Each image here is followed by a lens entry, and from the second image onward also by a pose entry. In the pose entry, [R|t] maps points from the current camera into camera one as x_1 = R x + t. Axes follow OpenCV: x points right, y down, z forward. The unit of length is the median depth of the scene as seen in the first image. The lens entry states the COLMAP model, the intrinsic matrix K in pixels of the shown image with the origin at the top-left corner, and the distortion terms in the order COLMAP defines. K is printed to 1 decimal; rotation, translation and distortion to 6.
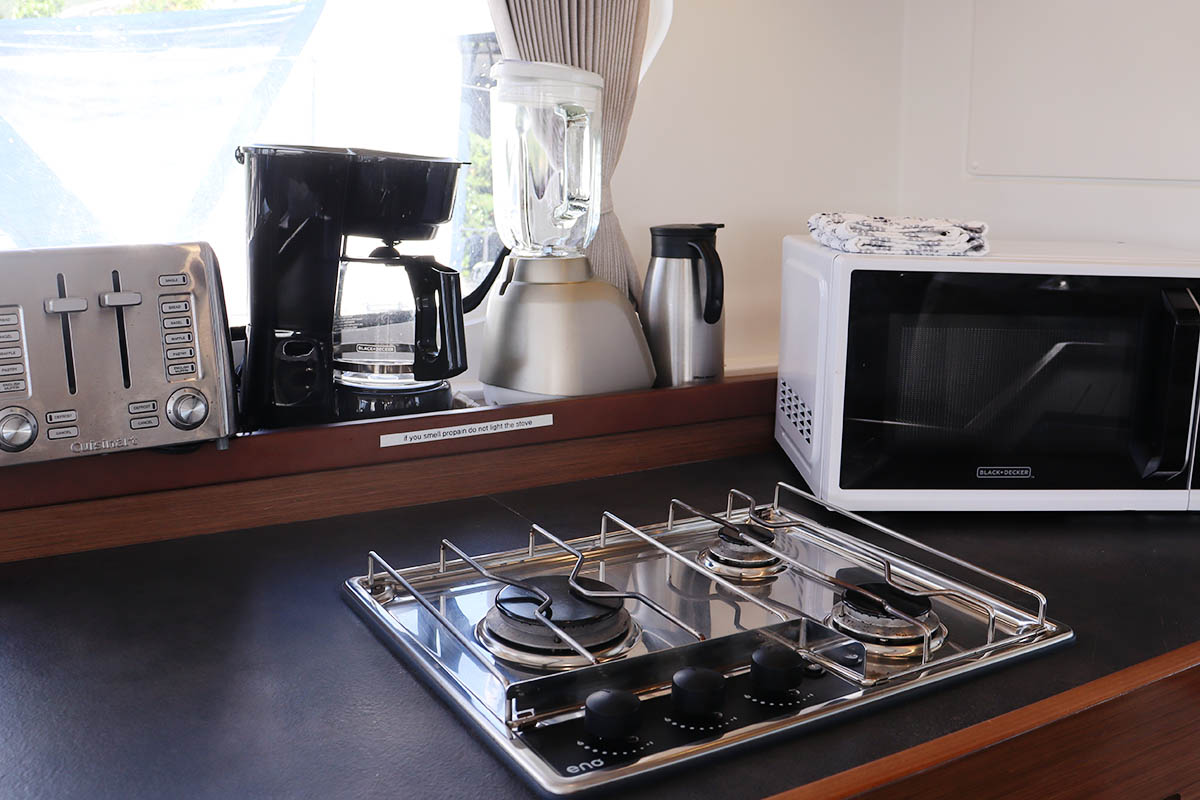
lens RADIAL K [[1155.8, 0, 600.0], [0, 1155.8, 400.0], [0, 0, 1]] dist [-0.008469, -0.002556]
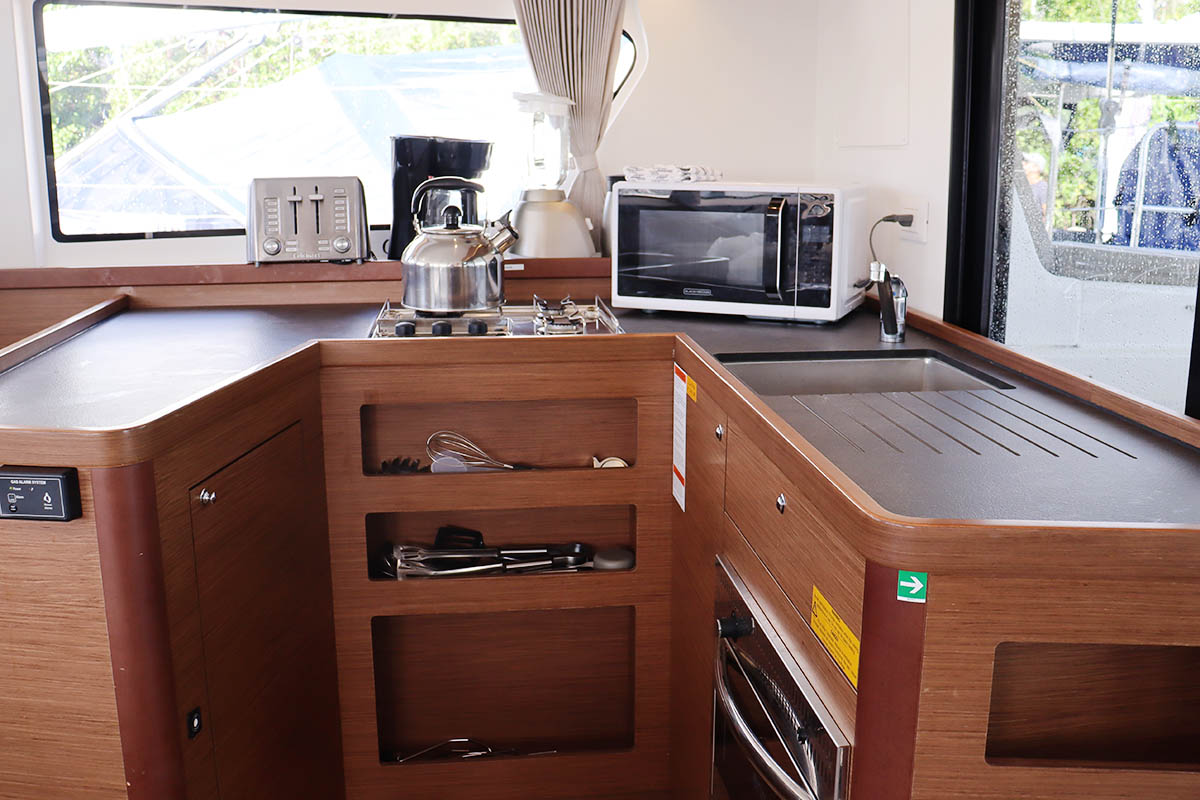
lens RADIAL K [[1155.8, 0, 600.0], [0, 1155.8, 400.0], [0, 0, 1]] dist [-0.008469, -0.002556]
pose [[0.905801, 0.072950, -0.417377, 1.042373], [-0.071794, 0.997248, 0.018492, 0.223418], [0.417577, 0.013215, 0.908545, -0.877464]]
